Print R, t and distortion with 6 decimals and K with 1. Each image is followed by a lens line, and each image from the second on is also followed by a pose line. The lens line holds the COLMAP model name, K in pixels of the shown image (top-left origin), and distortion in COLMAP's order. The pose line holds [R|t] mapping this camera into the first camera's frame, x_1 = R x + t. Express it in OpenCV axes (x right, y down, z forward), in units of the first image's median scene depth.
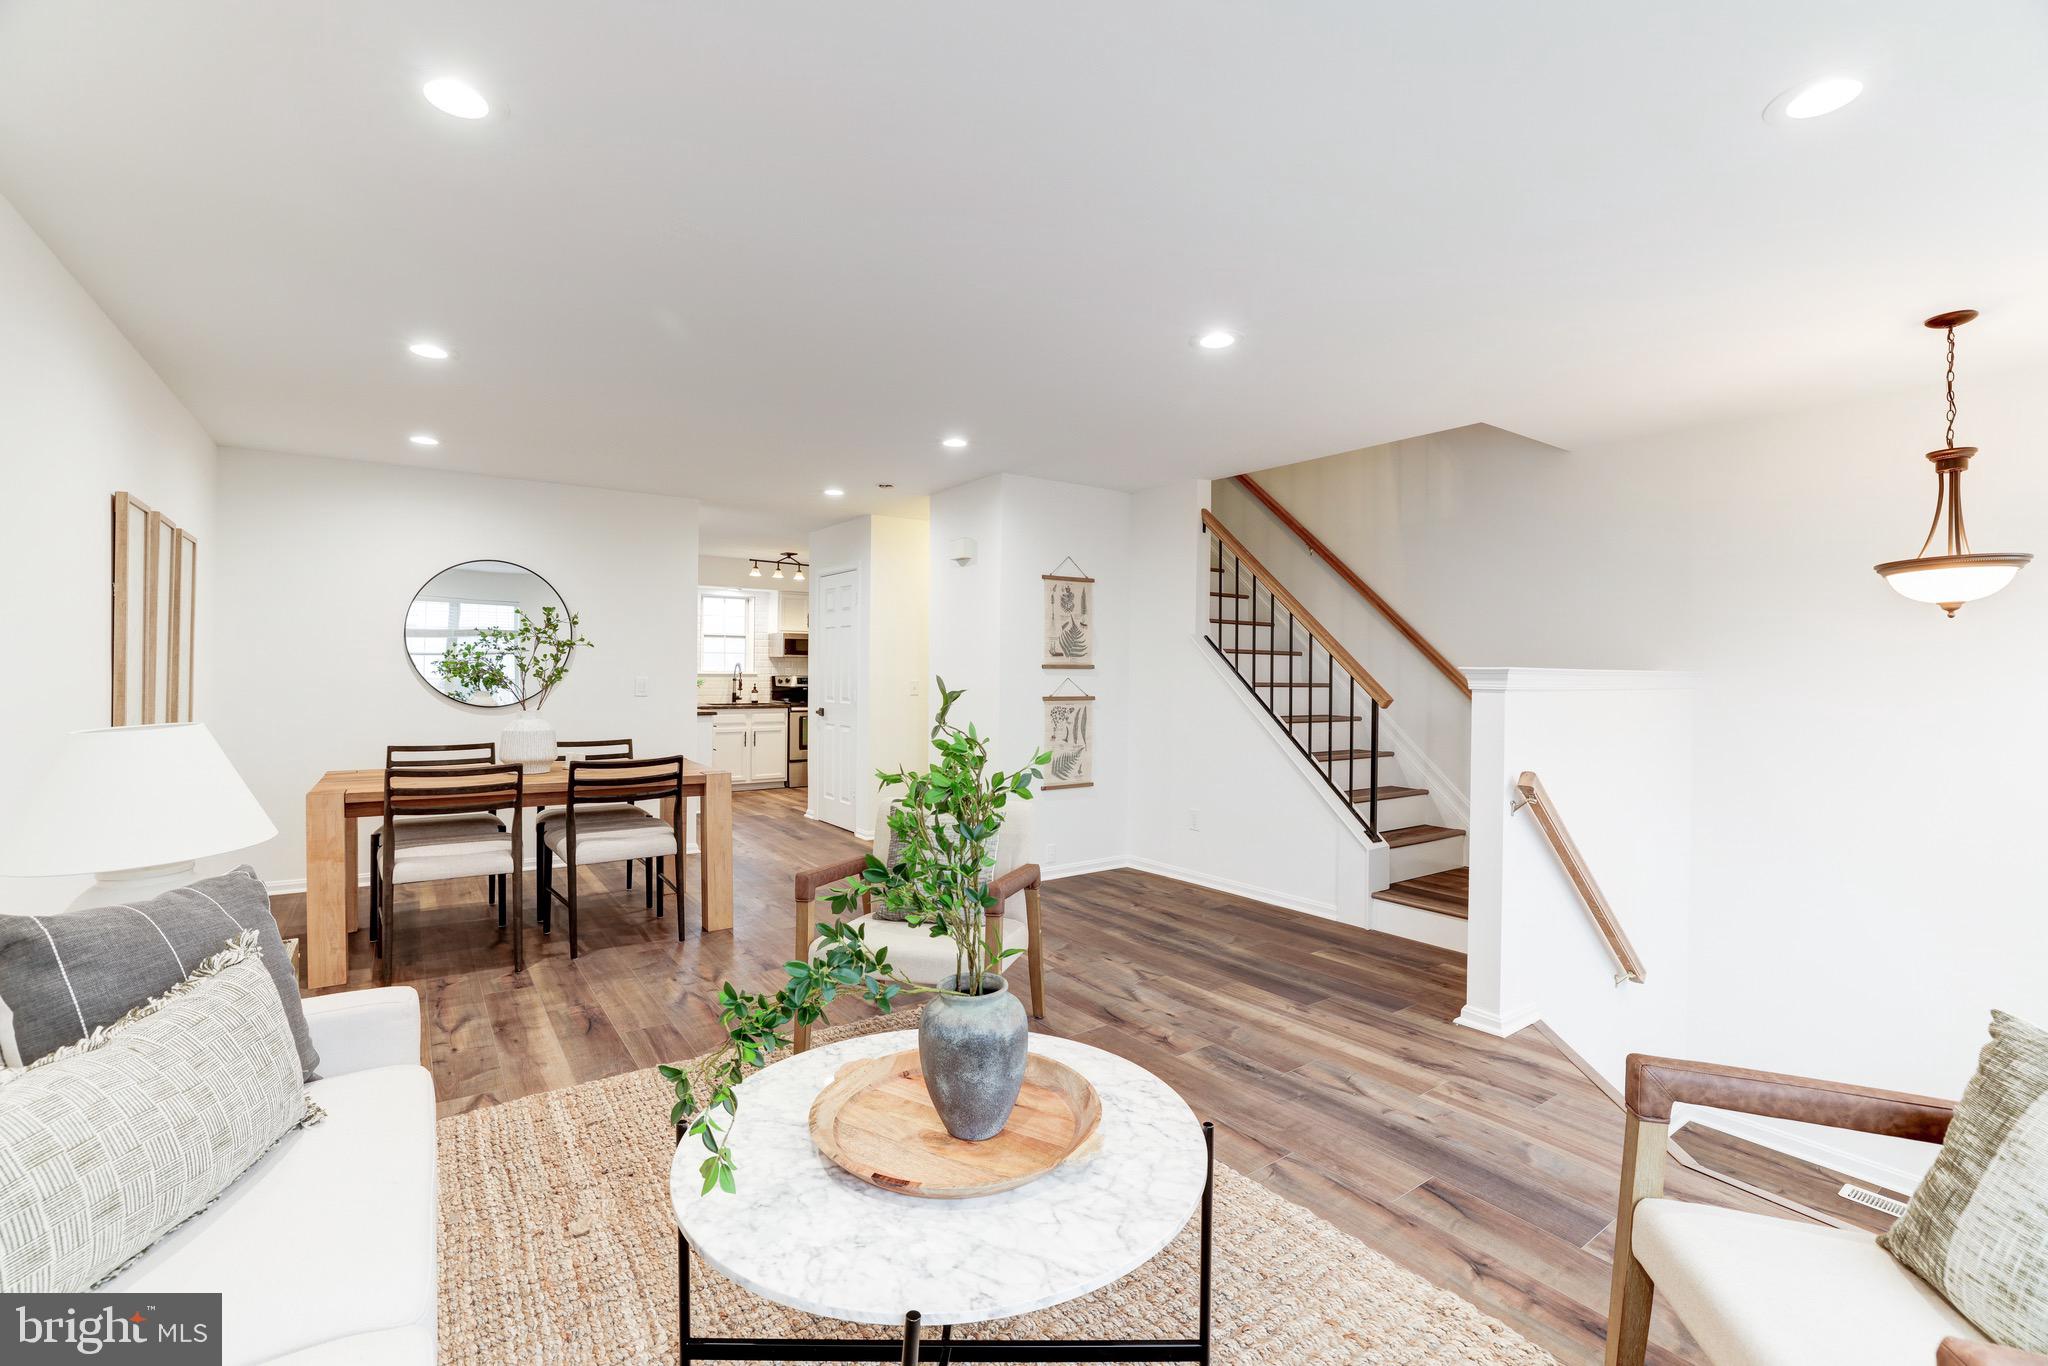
lens RADIAL K [[884.2, 0, 1029.1], [0, 884.2, 678.6], [0, 0, 1]] dist [-0.031719, 0.003948]
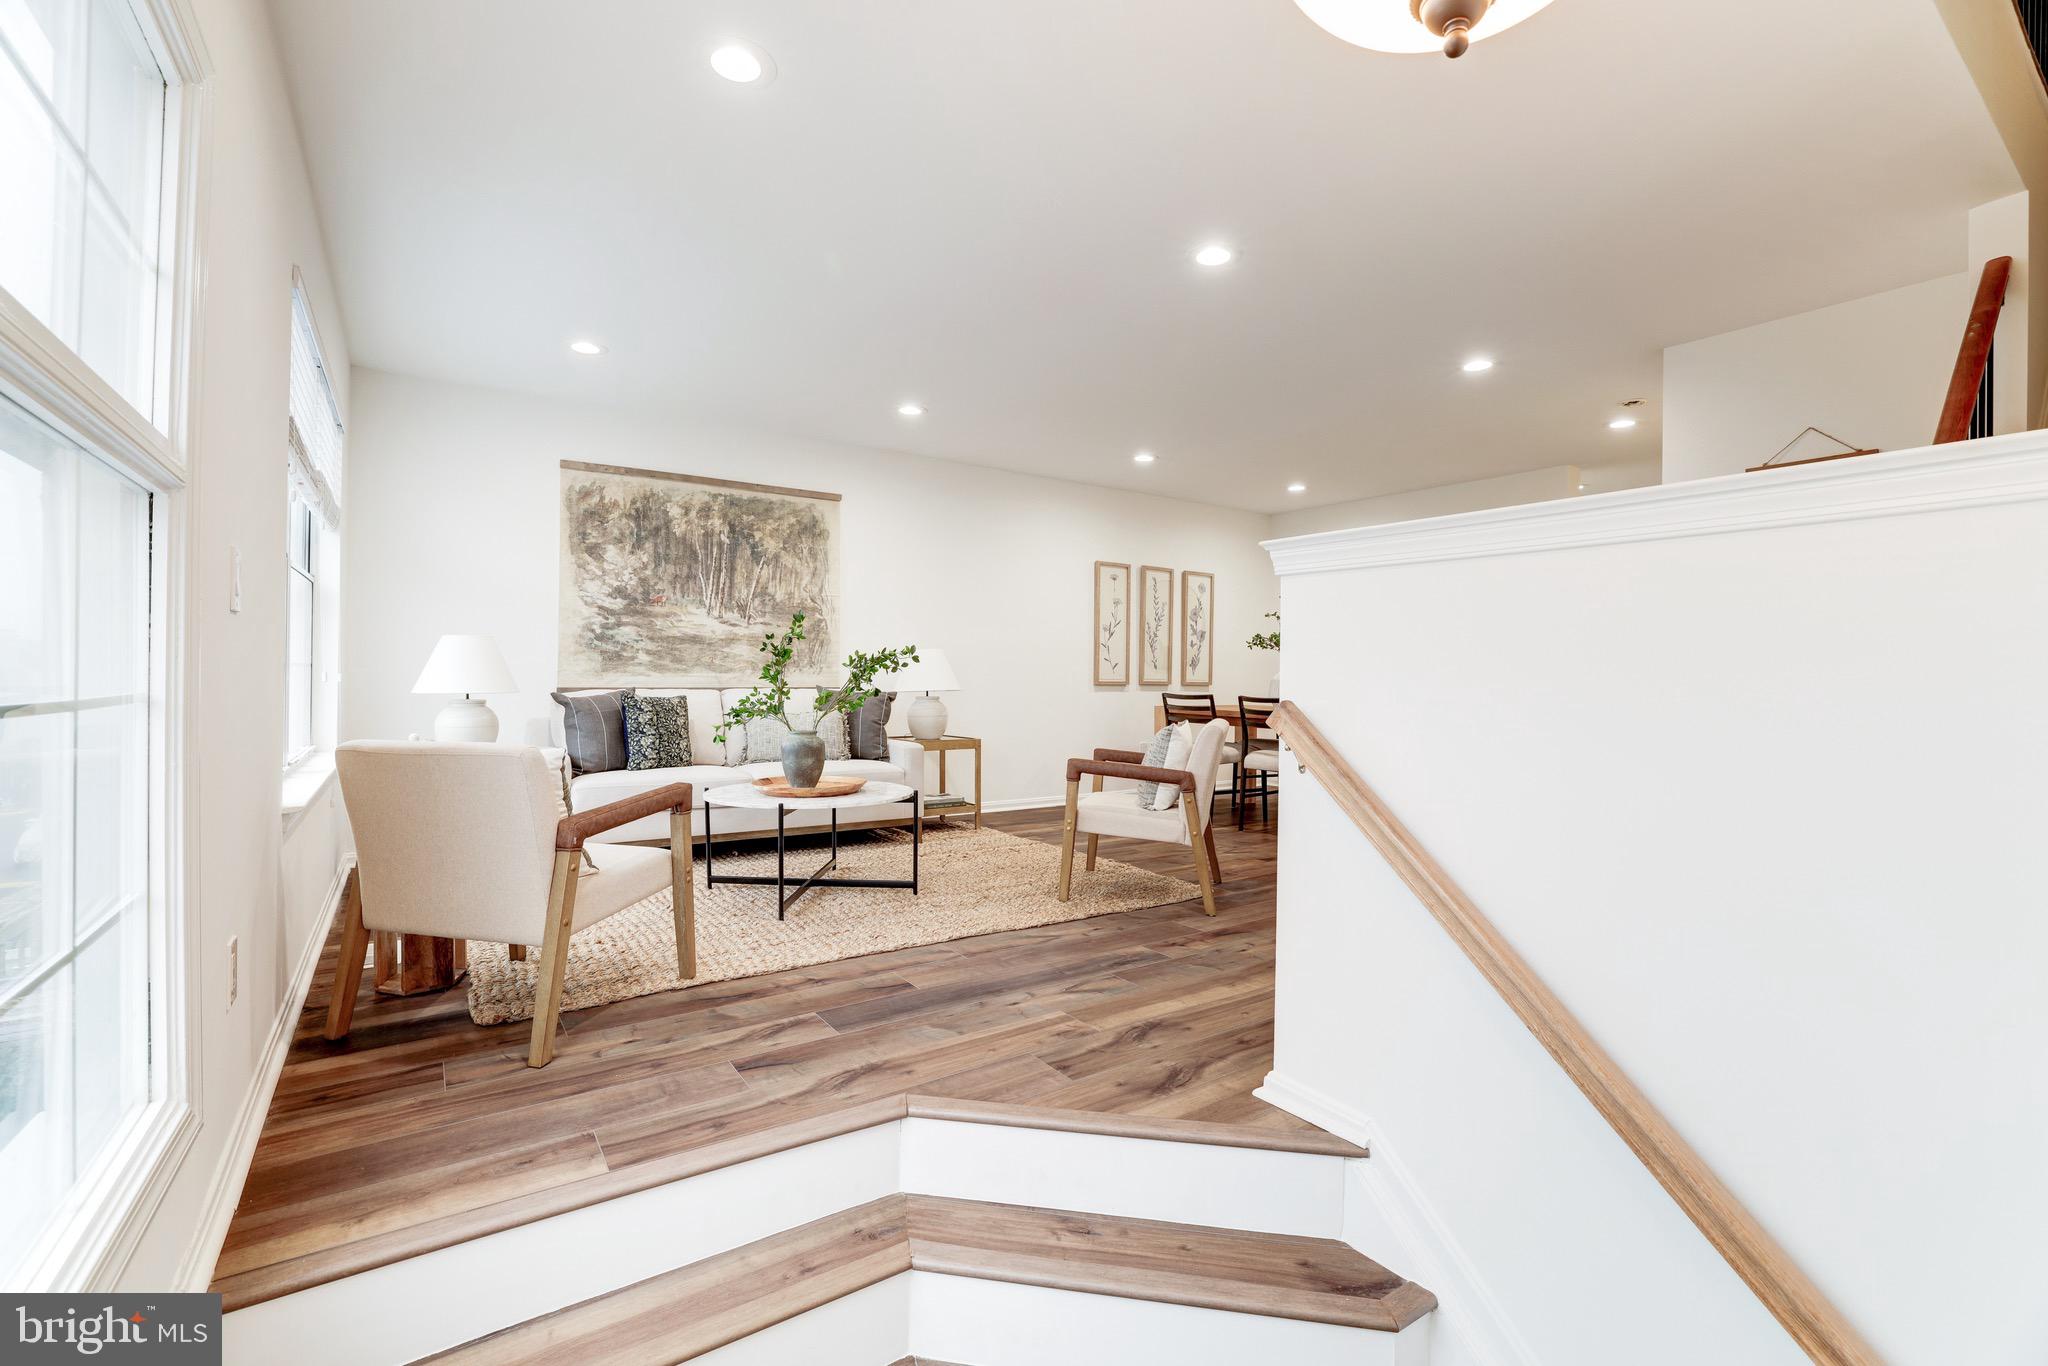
lens RADIAL K [[884.2, 0, 1016.3], [0, 884.2, 672.5], [0, 0, 1]] dist [-0.031719, 0.003948]
pose [[-0.024540, -0.012484, -0.999621, 1.265929], [-0.010899, 0.999866, -0.012220, 0.099091], [0.999639, 0.010595, -0.024673, 0.854840]]
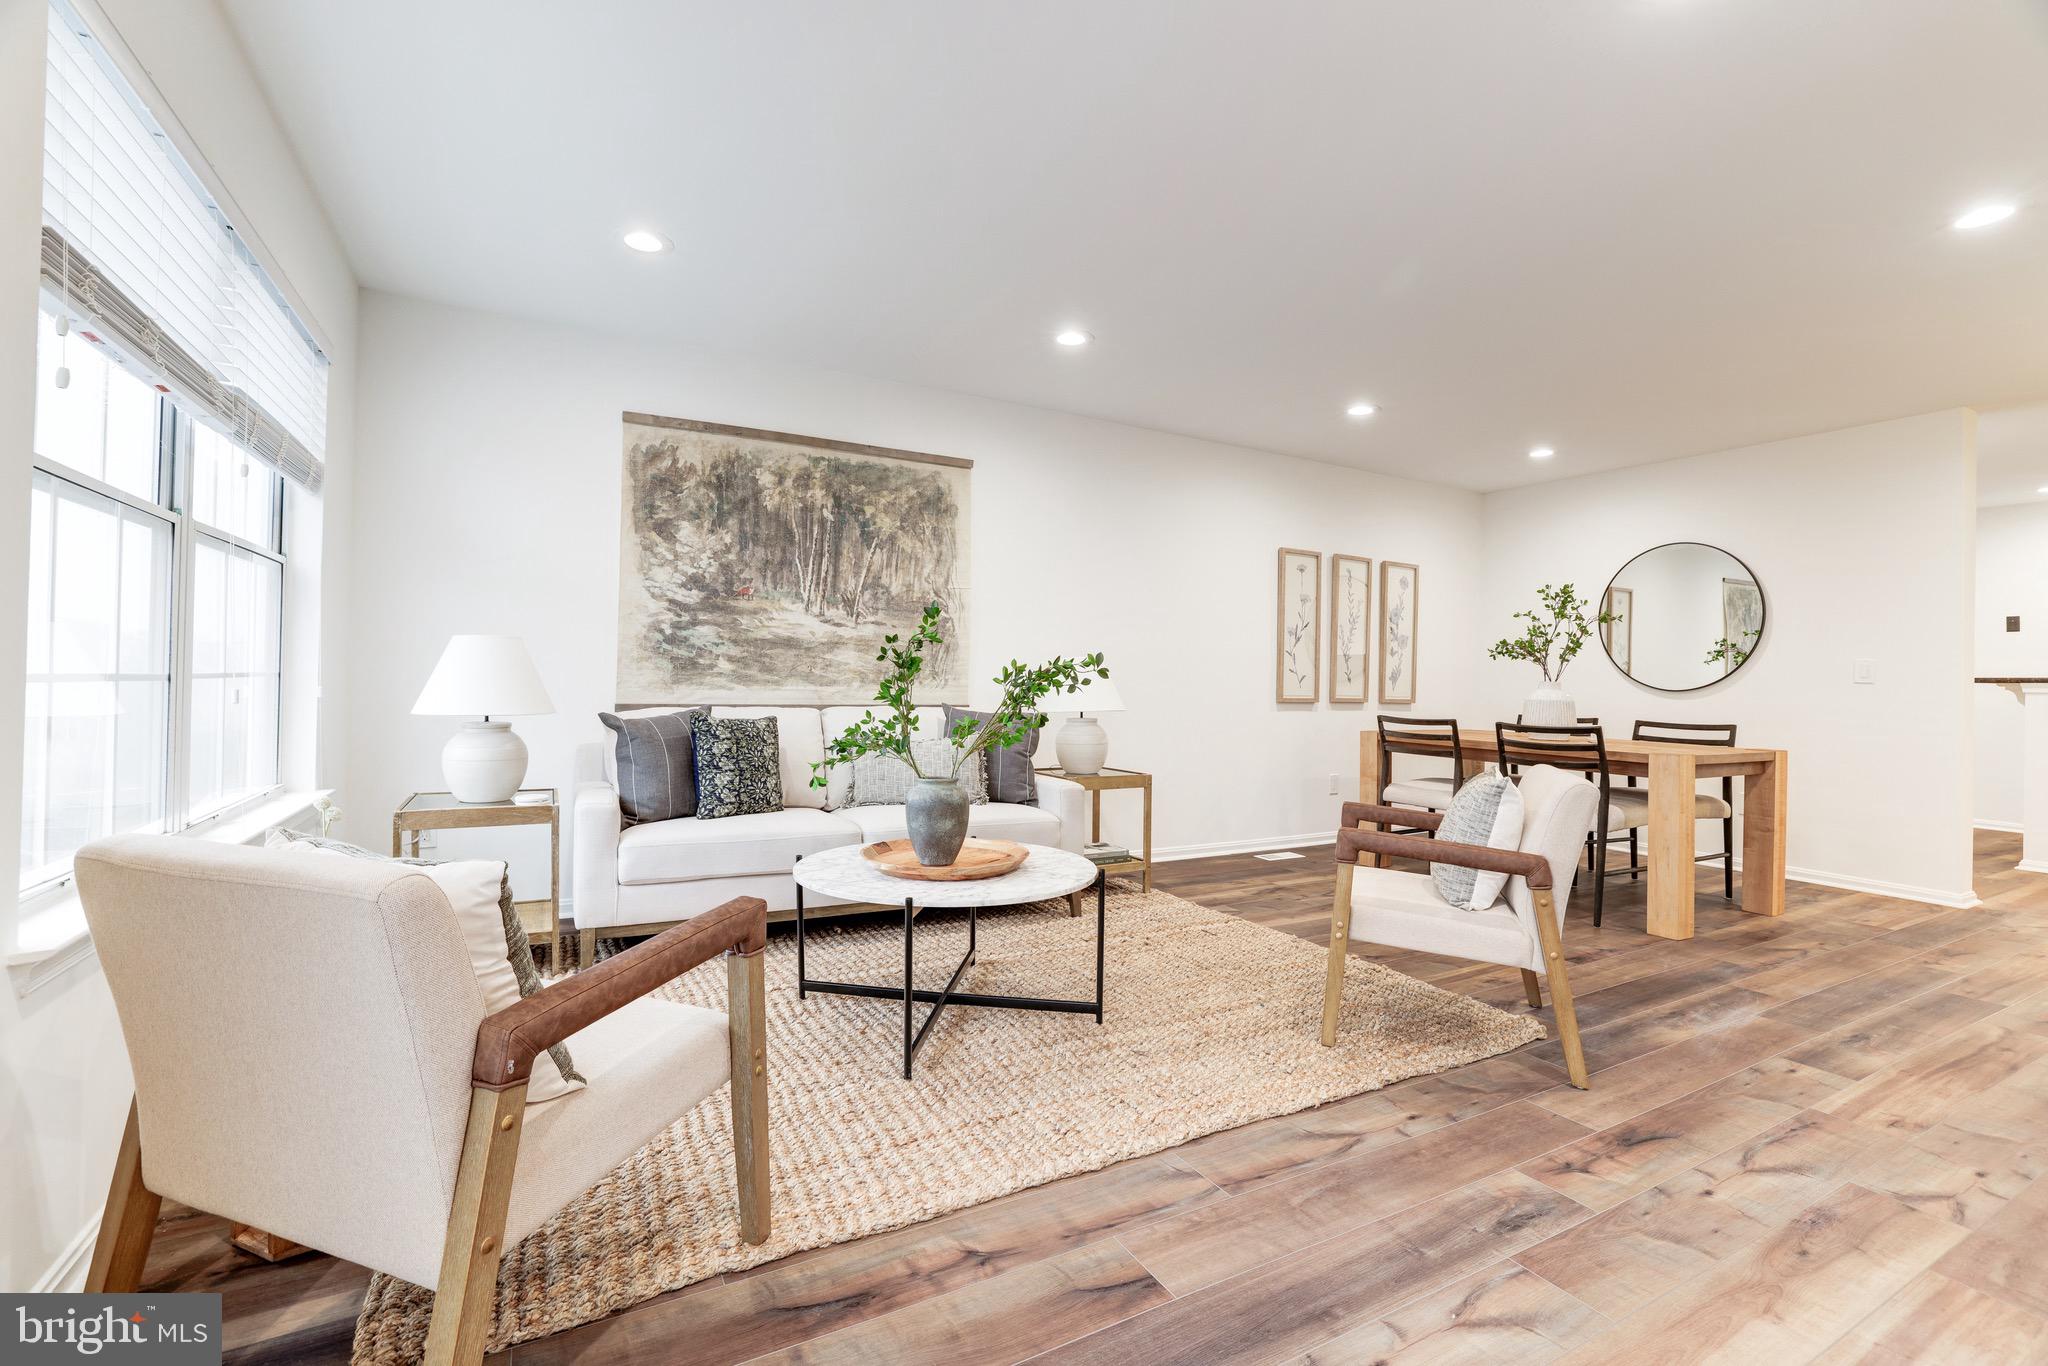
lens RADIAL K [[884.2, 0, 1022.2], [0, 884.2, 675.1], [0, 0, 1]] dist [-0.031719, 0.003948]
pose [[-0.126641, -0.016676, -0.991808, 0.841154], [-0.020715, 0.999685, -0.014163, 0.080586], [0.991732, 0.018752, -0.126947, 0.704129]]
